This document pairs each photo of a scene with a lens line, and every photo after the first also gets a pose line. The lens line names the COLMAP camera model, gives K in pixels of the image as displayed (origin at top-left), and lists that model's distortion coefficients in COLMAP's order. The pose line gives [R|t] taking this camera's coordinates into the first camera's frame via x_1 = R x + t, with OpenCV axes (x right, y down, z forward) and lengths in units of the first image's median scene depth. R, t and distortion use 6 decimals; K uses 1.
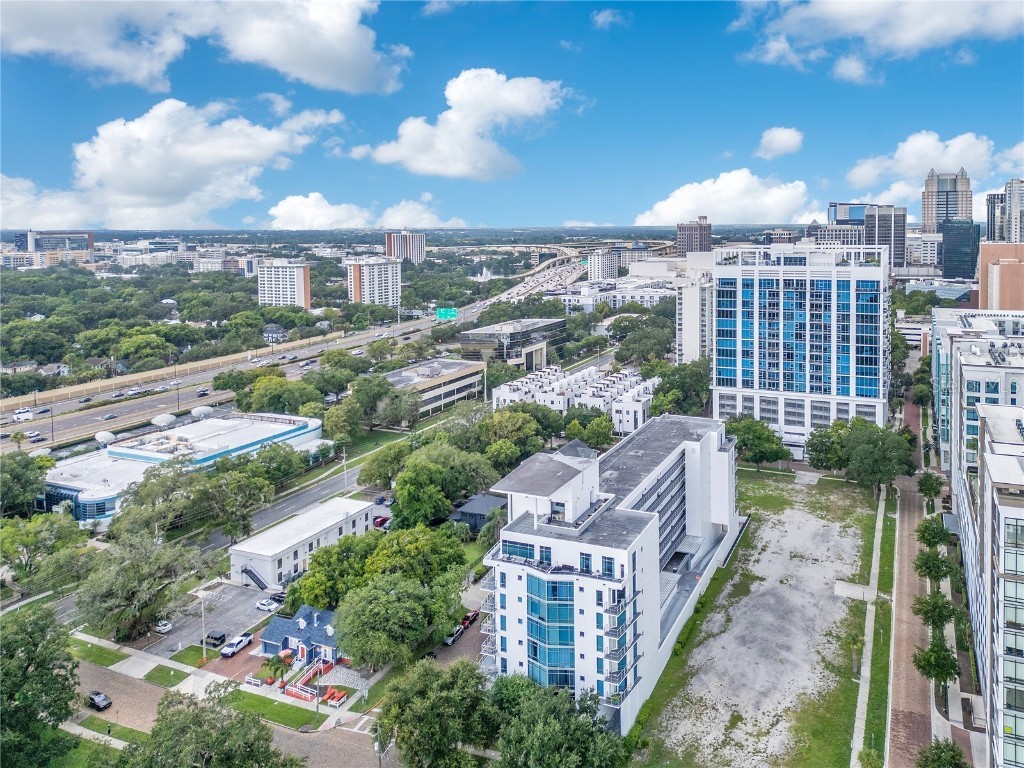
lens RADIAL K [[745.5, 0, 606.9], [0, 745.5, 275.1], [0, 0, 1]] dist [0.059511, -0.053766]
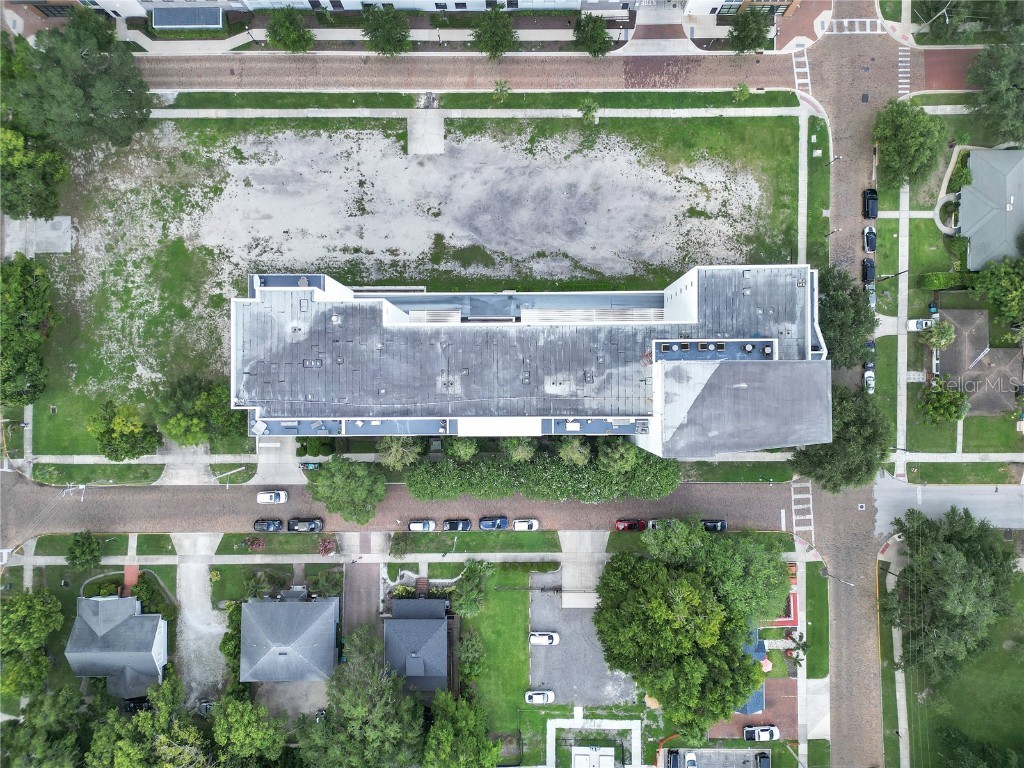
lens RADIAL K [[727.7, 0, 514.8], [0, 727.7, 365.5], [0, 0, 1]] dist [0.053852, -0.049570]
pose [[-0.380639, -0.924282, 0.028570, 0.014645], [0.073957, 0.000368, 0.997261, -0.259760], [-0.921762, 0.381710, 0.068217, 0.619697]]
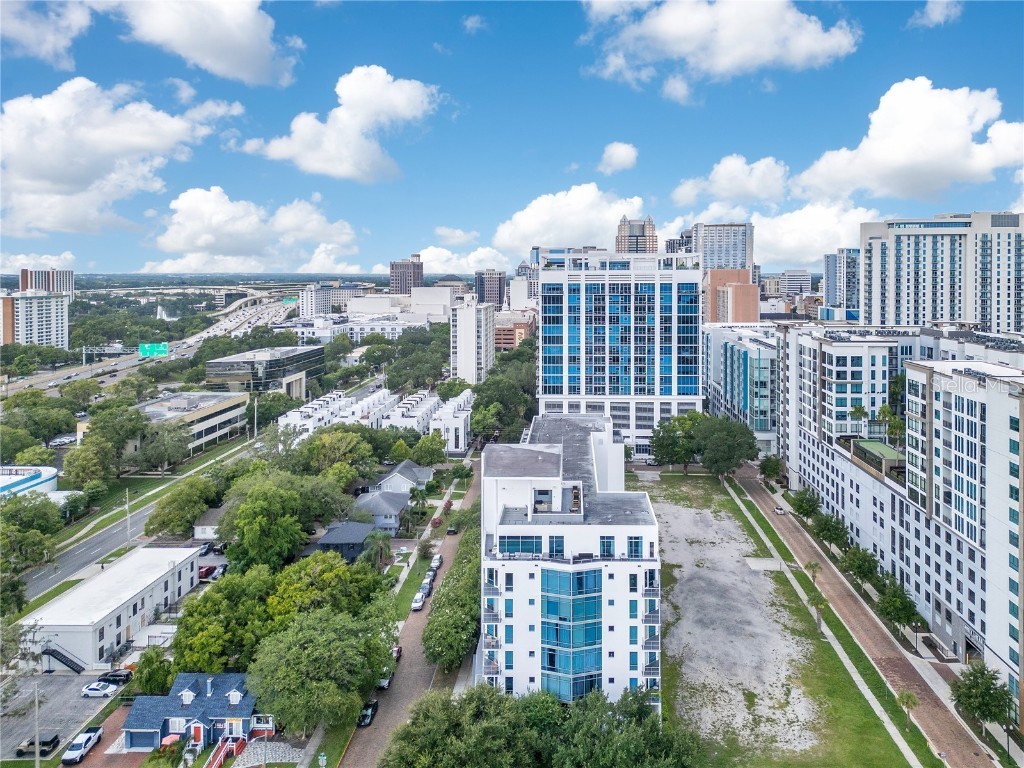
lens RADIAL K [[739.9, 0, 560.4], [0, 739.9, 291.2], [0, 0, 1]] dist [0.065607, -0.050966]
pose [[0.933623, -0.000553, 0.358257, -0.190136], [0.016010, 0.999064, -0.040181, 0.056562], [-0.357899, 0.043250, 0.932758, 0.091736]]
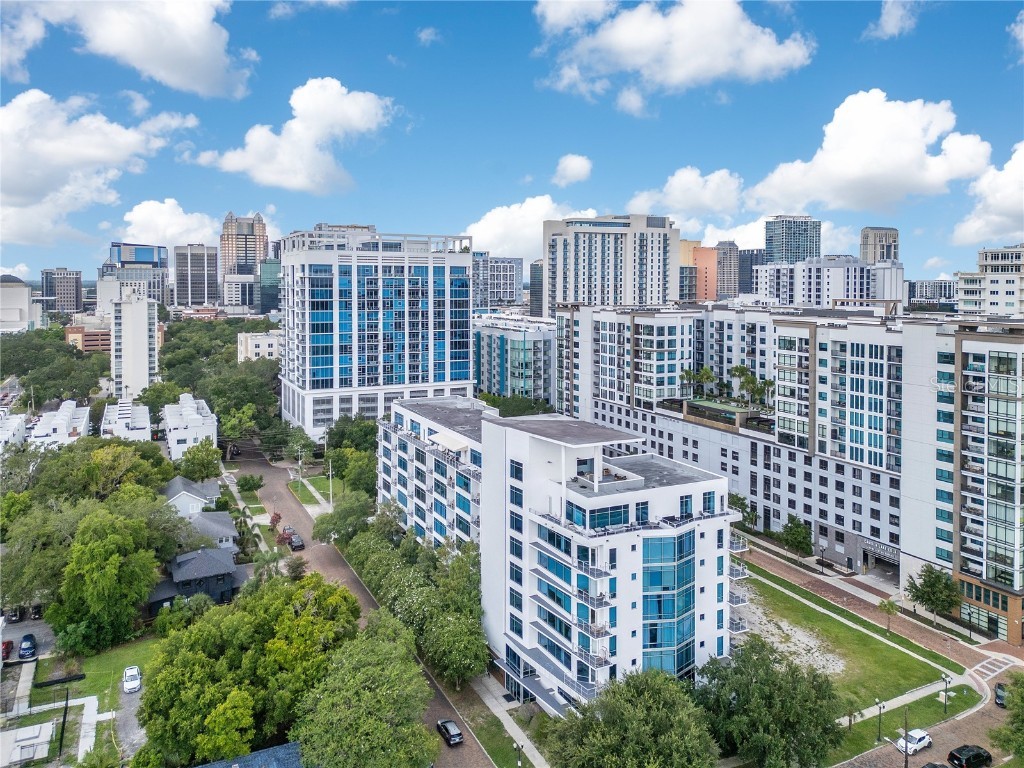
lens RADIAL K [[739.8, 0, 482.7], [0, 739.8, 304.0], [0, 0, 1]] dist [0.063119, -0.053560]
pose [[0.671827, -0.010454, 0.740634, -0.381100], [0.039514, 0.998982, -0.021742, 0.081337], [-0.739653, 0.043872, 0.671557, 0.291336]]
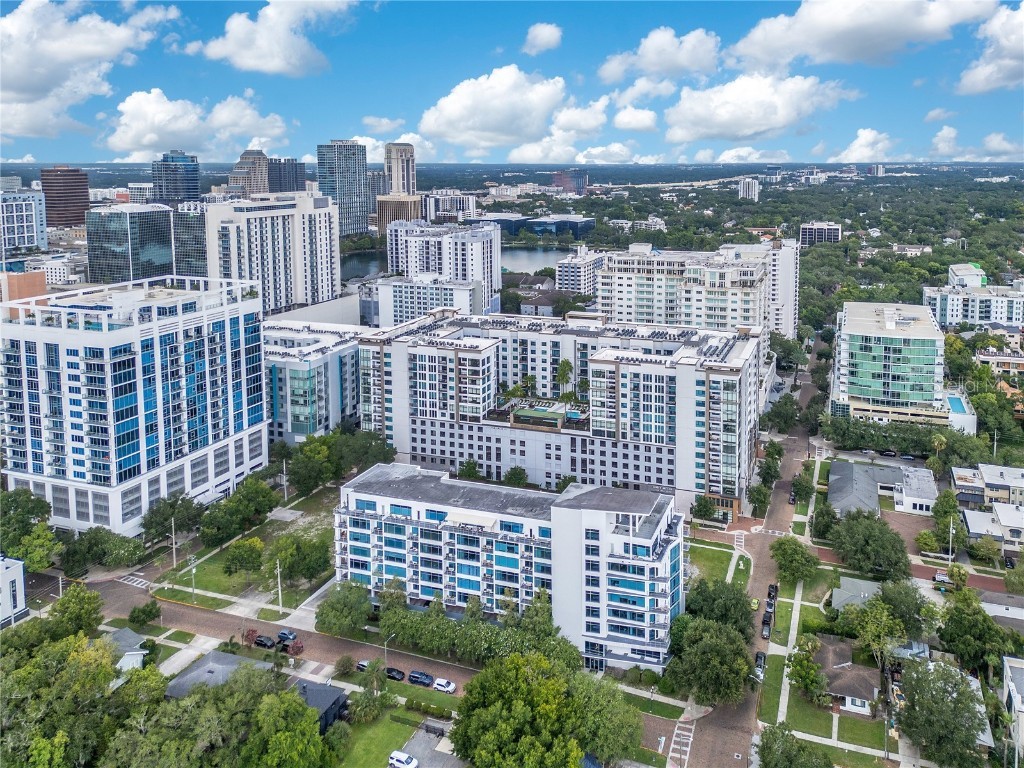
lens RADIAL K [[743.1, 0, 614.9], [0, 743.1, 248.0], [0, 0, 1]] dist [0.057996, -0.042098]
pose [[-0.086218, -0.099278, 0.991318, -0.699610], [0.063110, 0.992480, 0.104883, -0.155624], [-0.994275, 0.071605, -0.079304, 0.572744]]
